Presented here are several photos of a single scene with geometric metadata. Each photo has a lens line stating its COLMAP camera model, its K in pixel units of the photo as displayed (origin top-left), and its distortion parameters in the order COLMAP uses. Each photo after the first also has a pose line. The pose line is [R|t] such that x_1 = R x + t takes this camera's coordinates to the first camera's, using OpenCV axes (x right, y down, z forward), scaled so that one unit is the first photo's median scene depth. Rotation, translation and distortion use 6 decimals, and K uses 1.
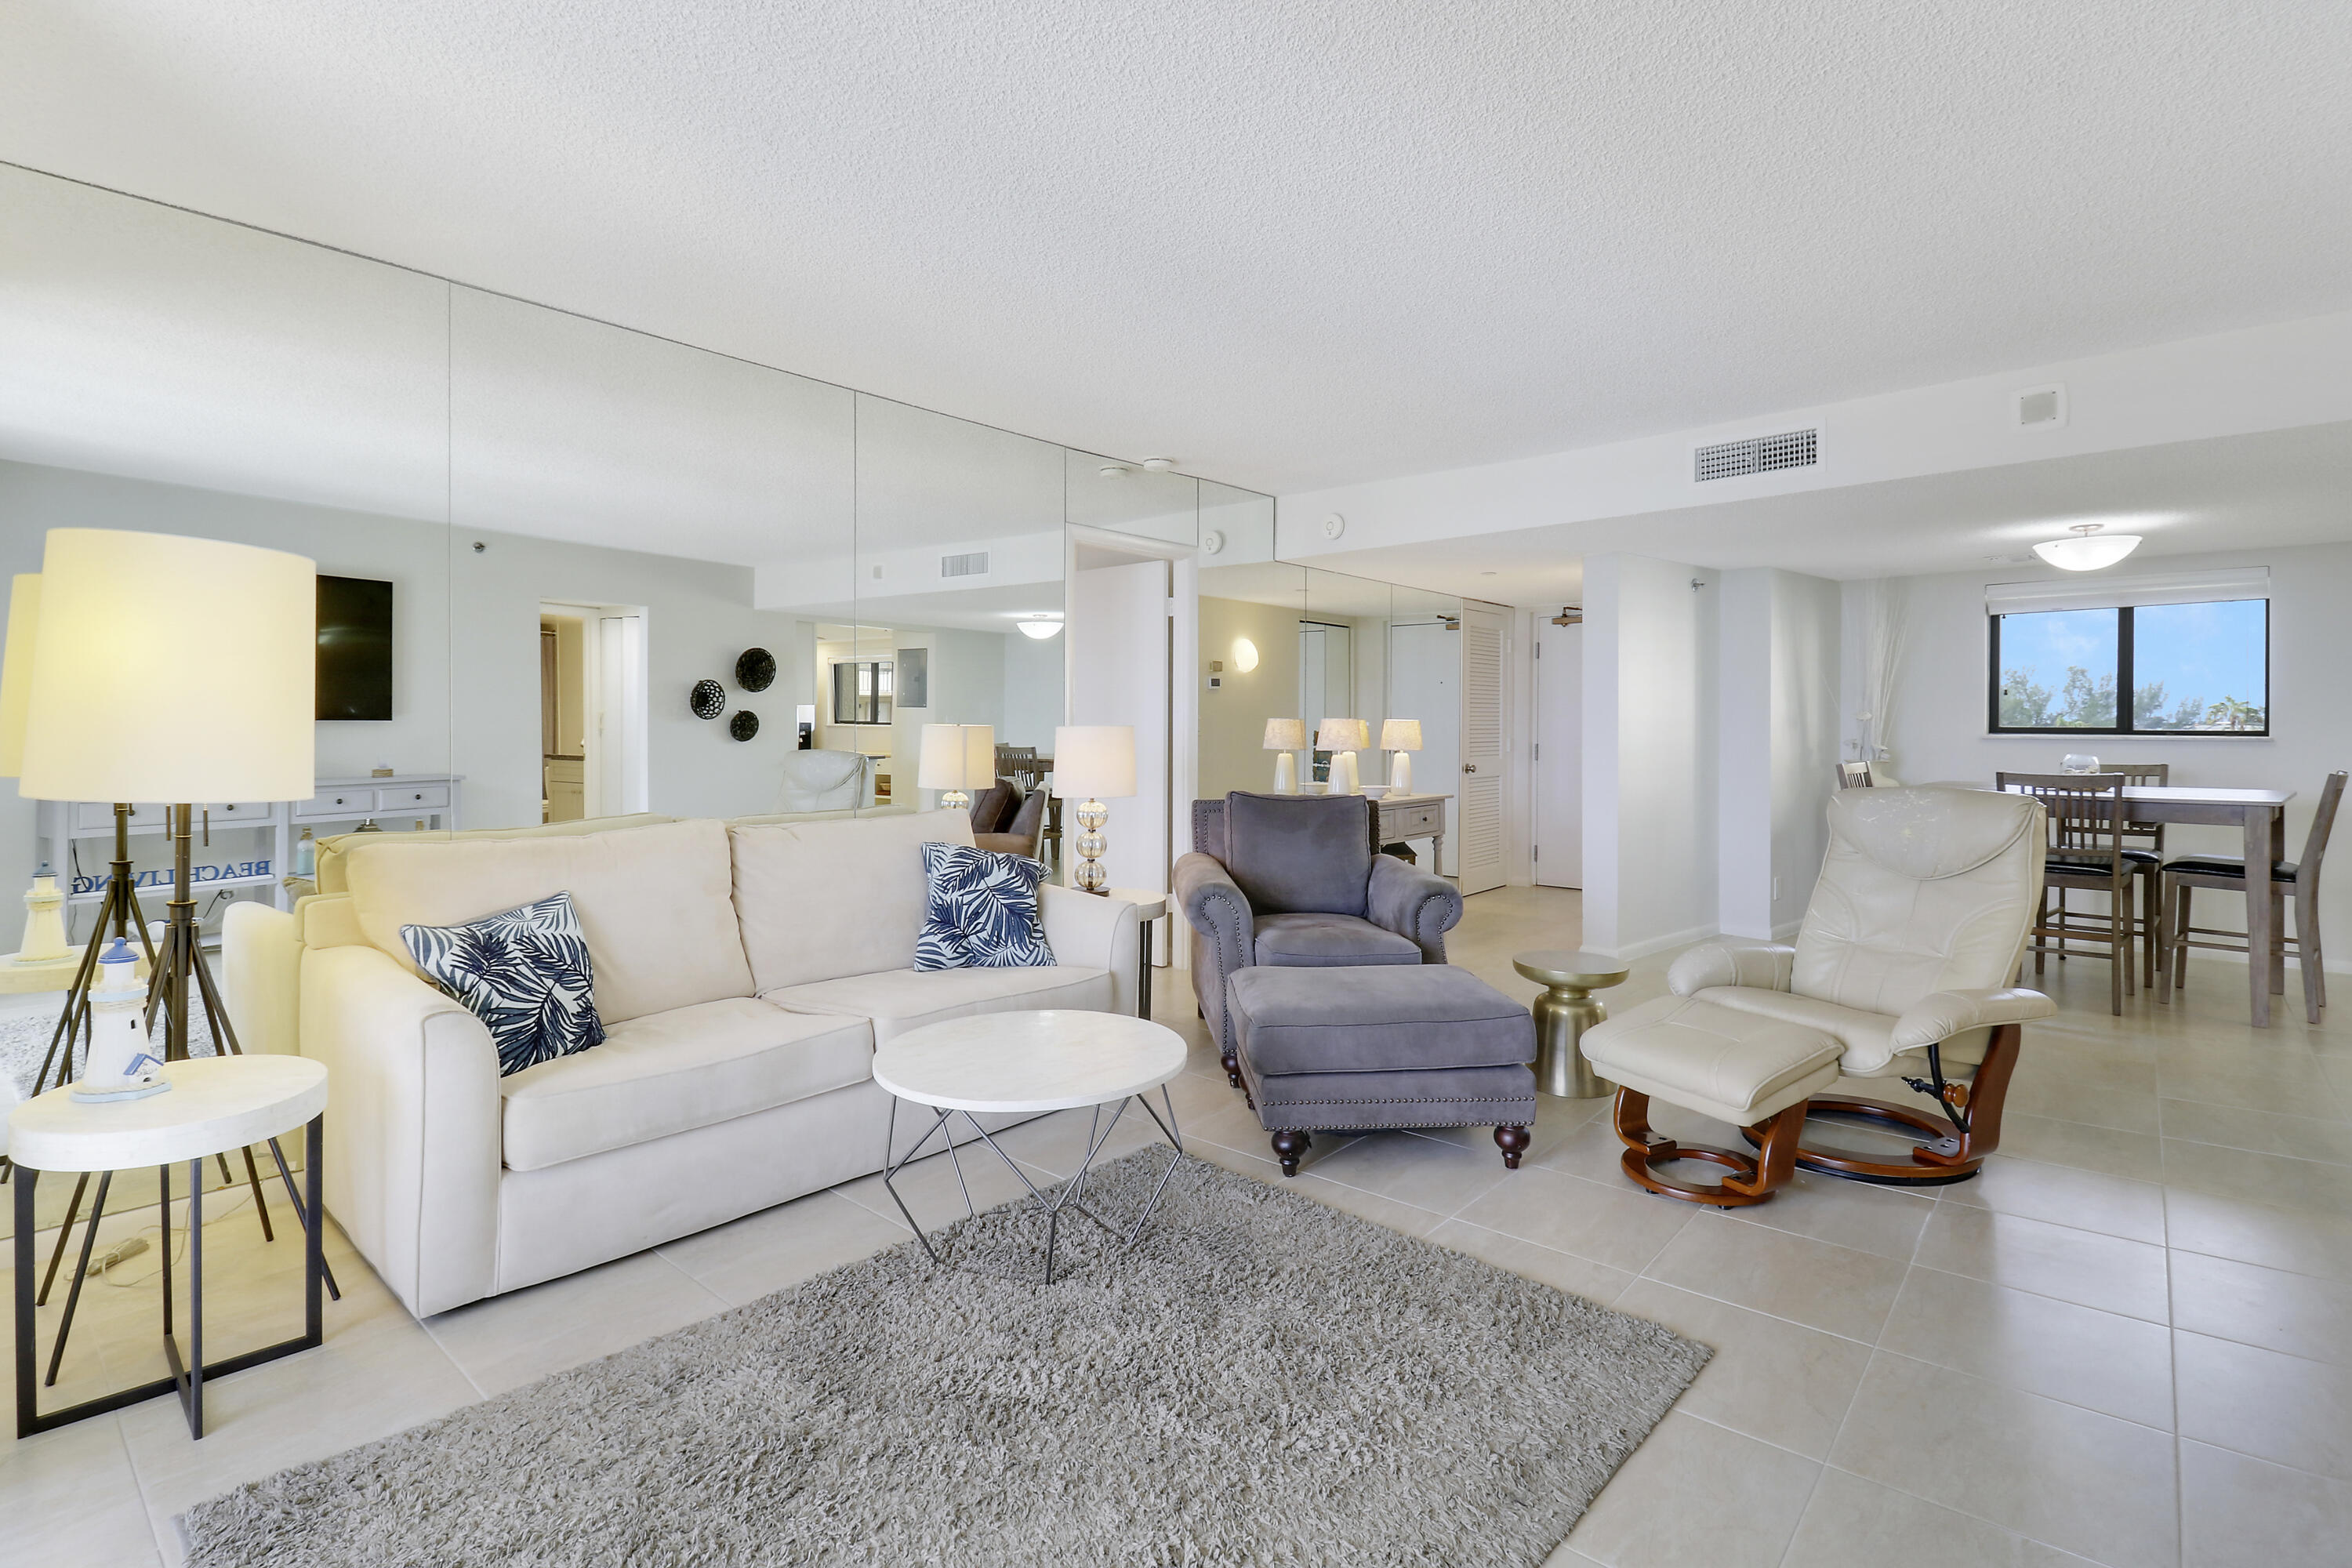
lens RADIAL K [[1146.7, 0, 1154.7], [0, 1146.7, 731.9], [0, 0, 1]] dist [0.002056, 0.000262]
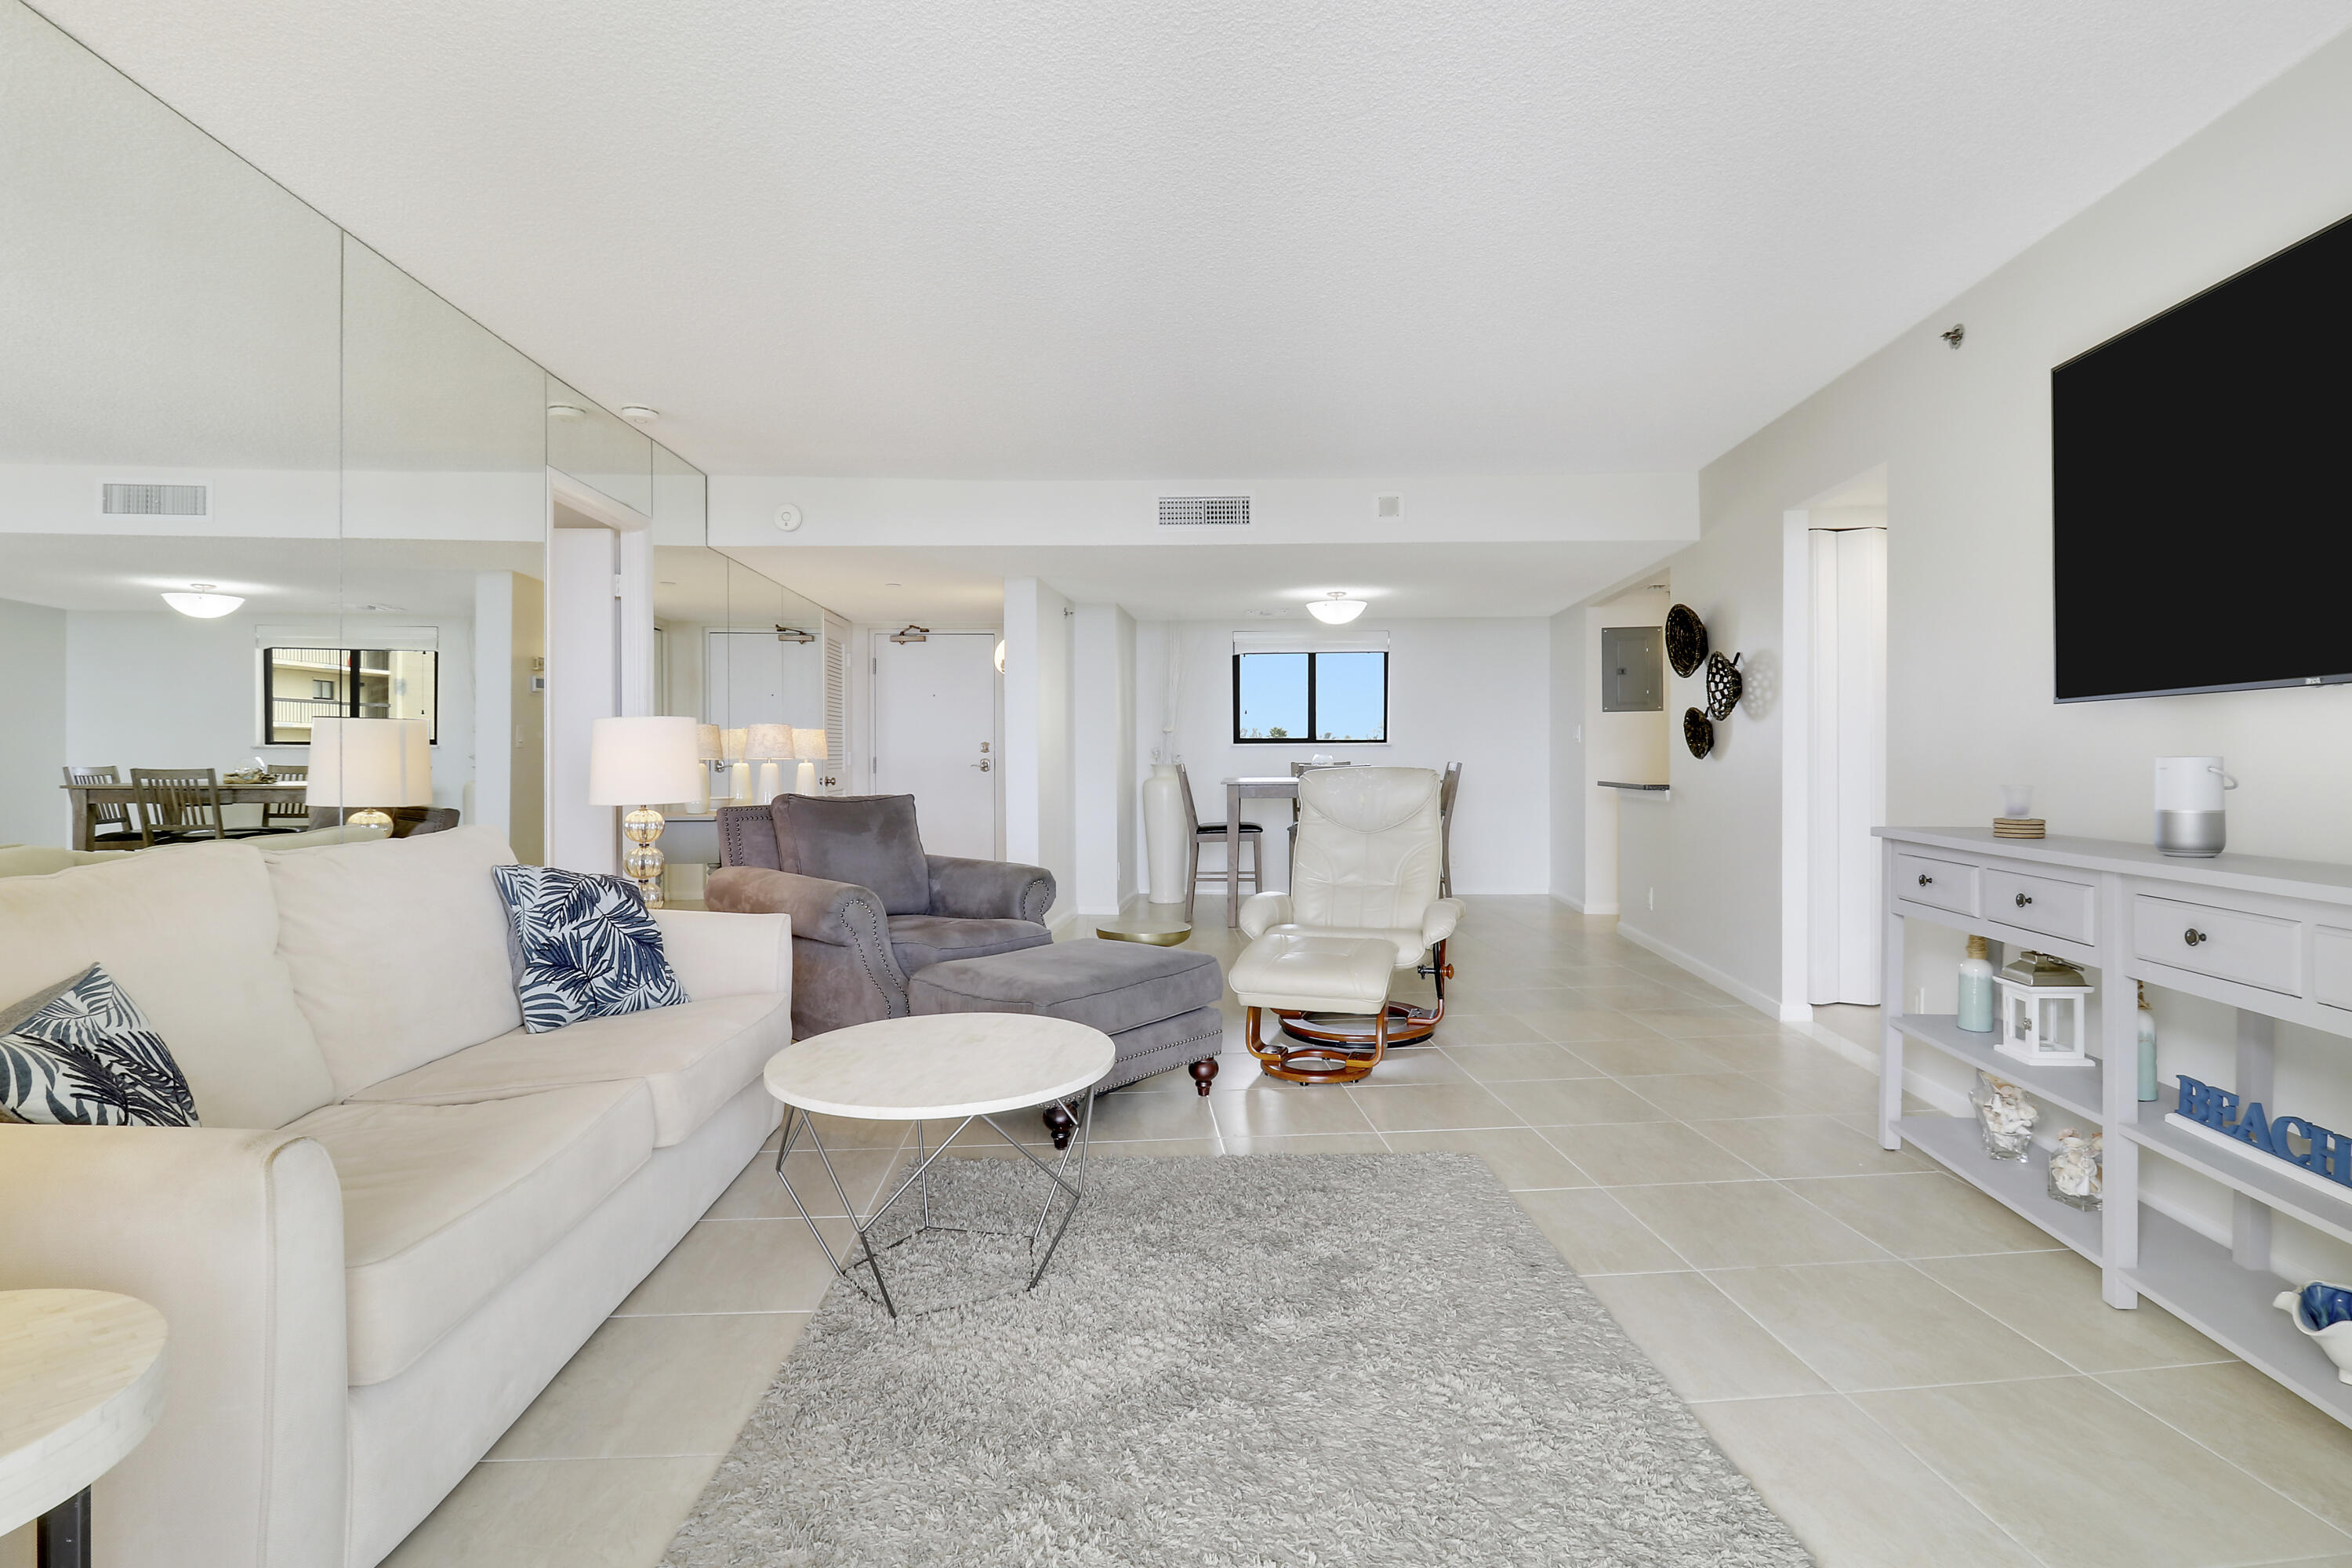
lens RADIAL K [[1131.4, 0, 1238.2], [0, 1131.4, 757.5], [0, 0, 1]] dist [-0.003363, -0.010603]
pose [[0.694073, -0.009033, 0.719848, -0.400454], [0.011528, 0.999933, 0.001433, 0.031055], [-0.719812, 0.007304, 0.694131, 0.148933]]
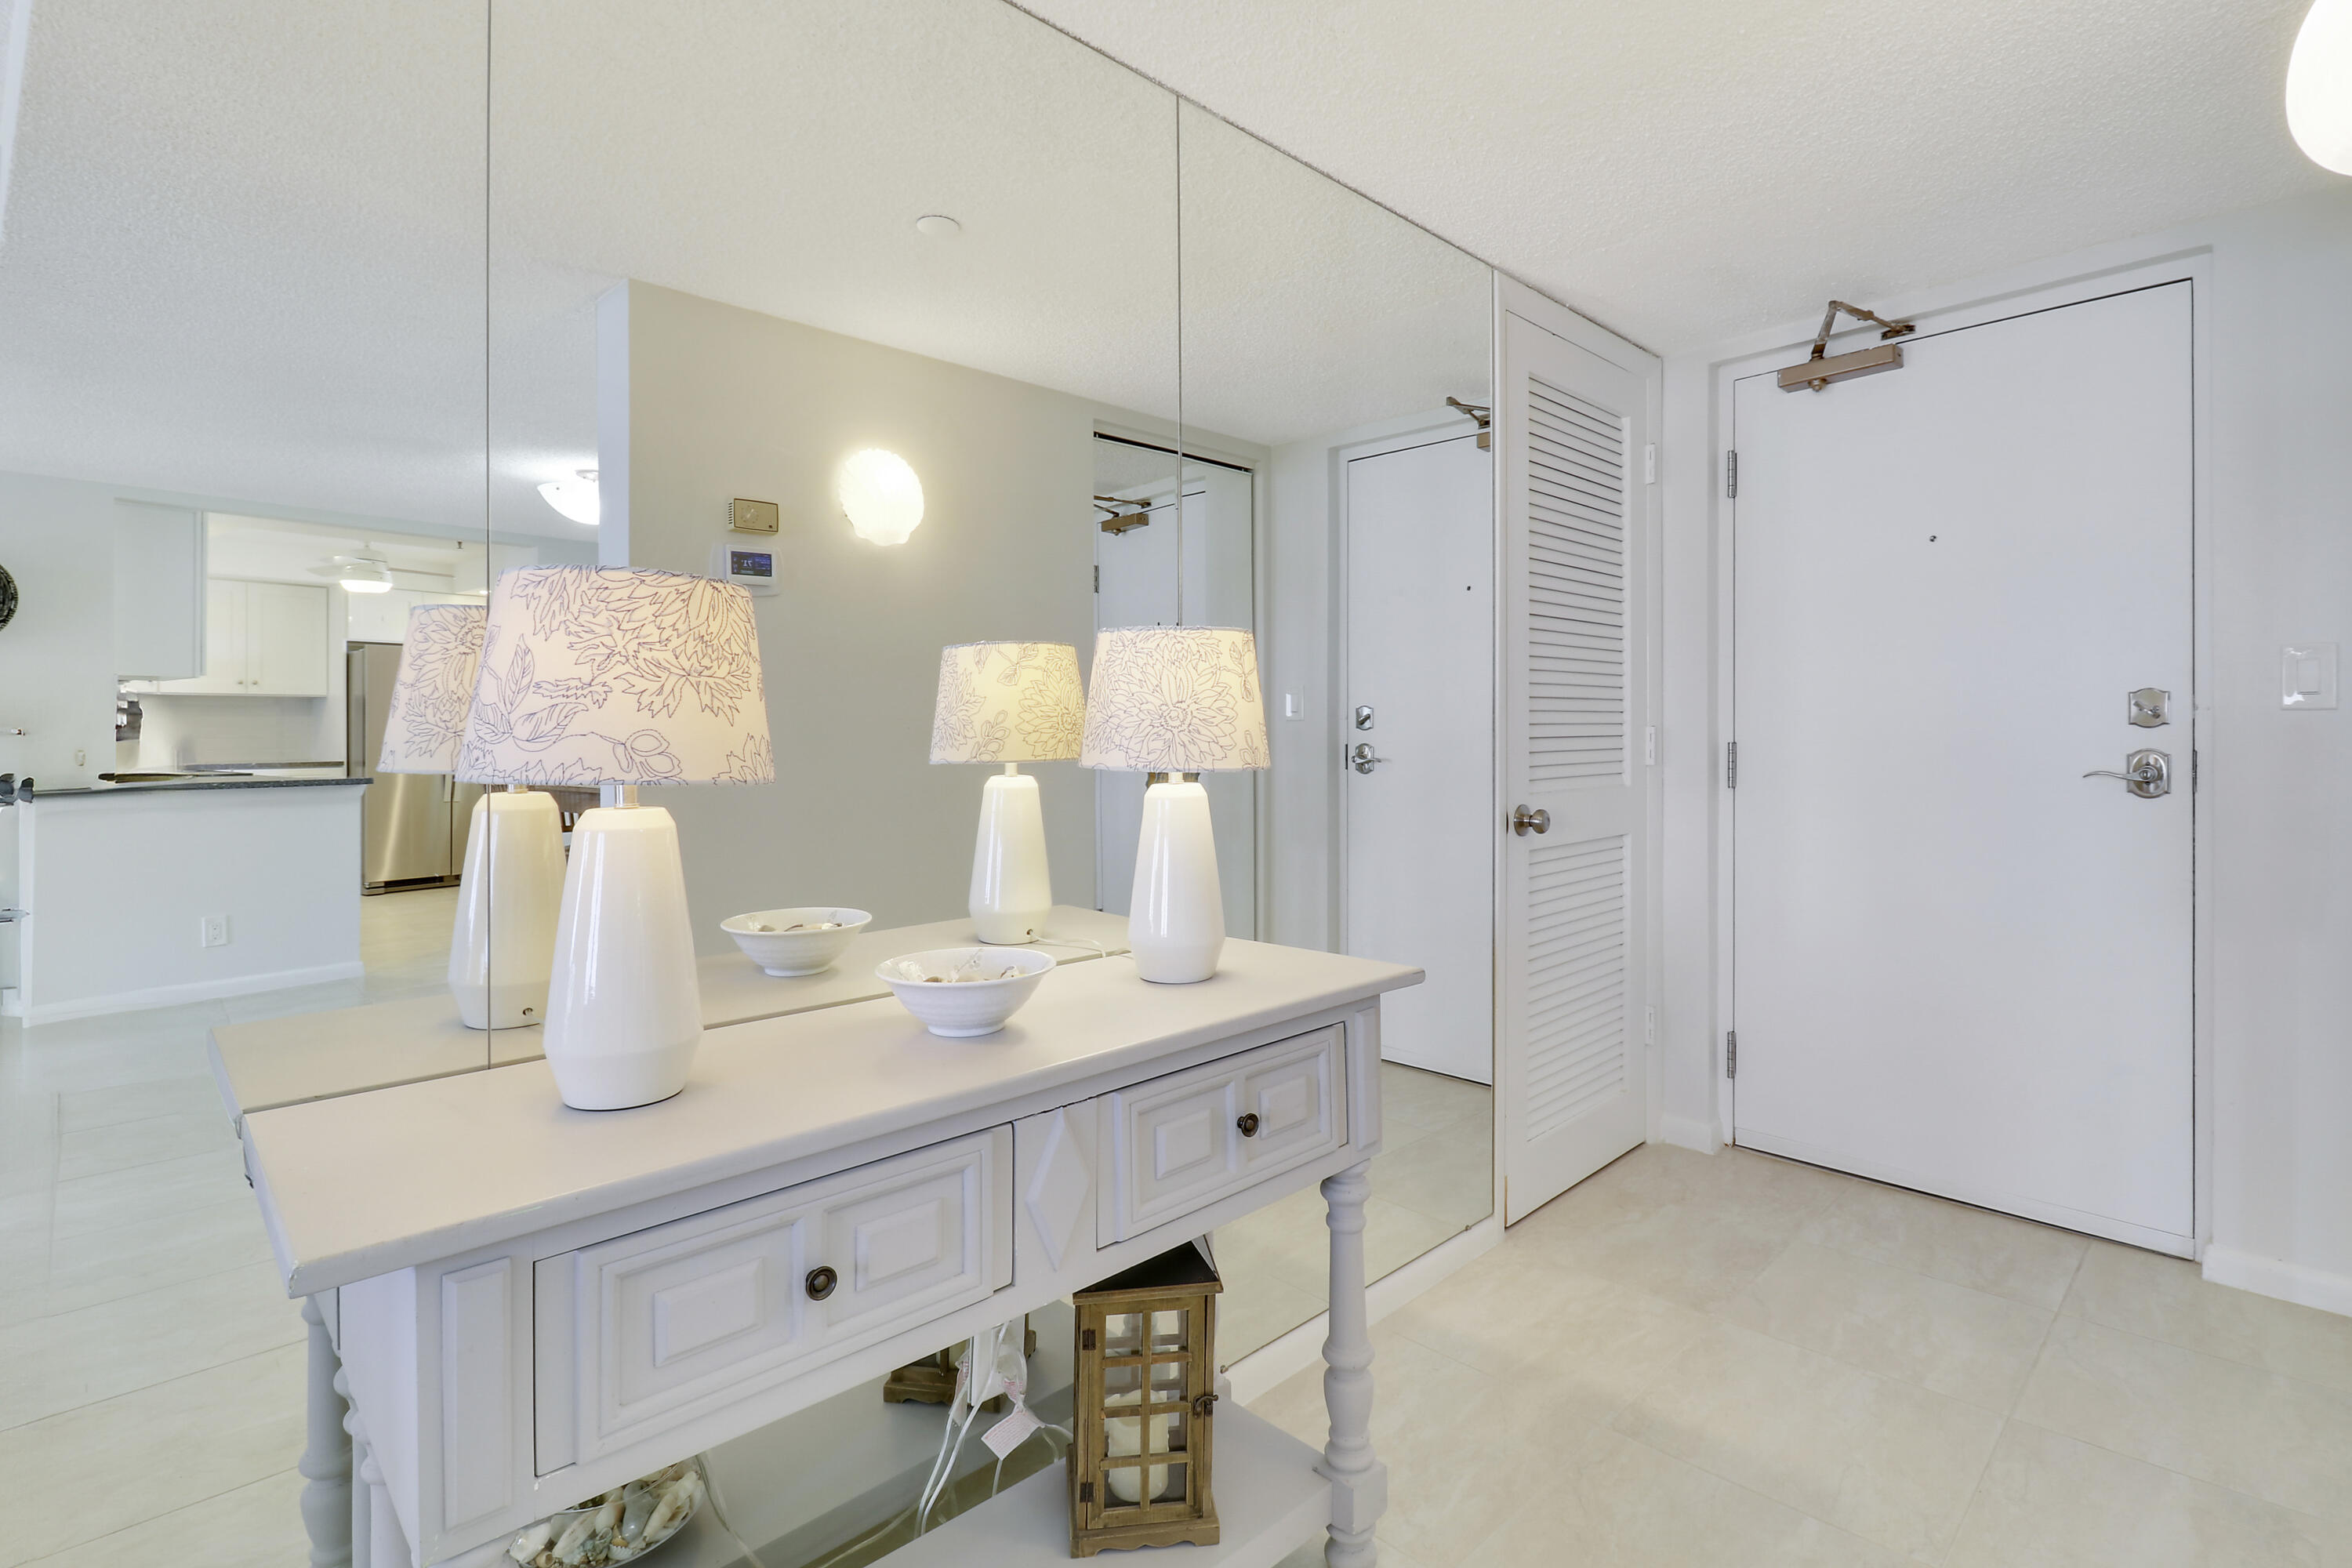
lens RADIAL K [[1357.6, 0, 1090.6], [0, 1357.6, 721.9], [0, 0, 1]] dist [0.035882, 0.000490]
pose [[0.997579, -0.008511, -0.069020, 0.395086], [0.007605, 0.999882, -0.013375, 0.019964], [0.069126, 0.012818, 0.997526, 1.351977]]
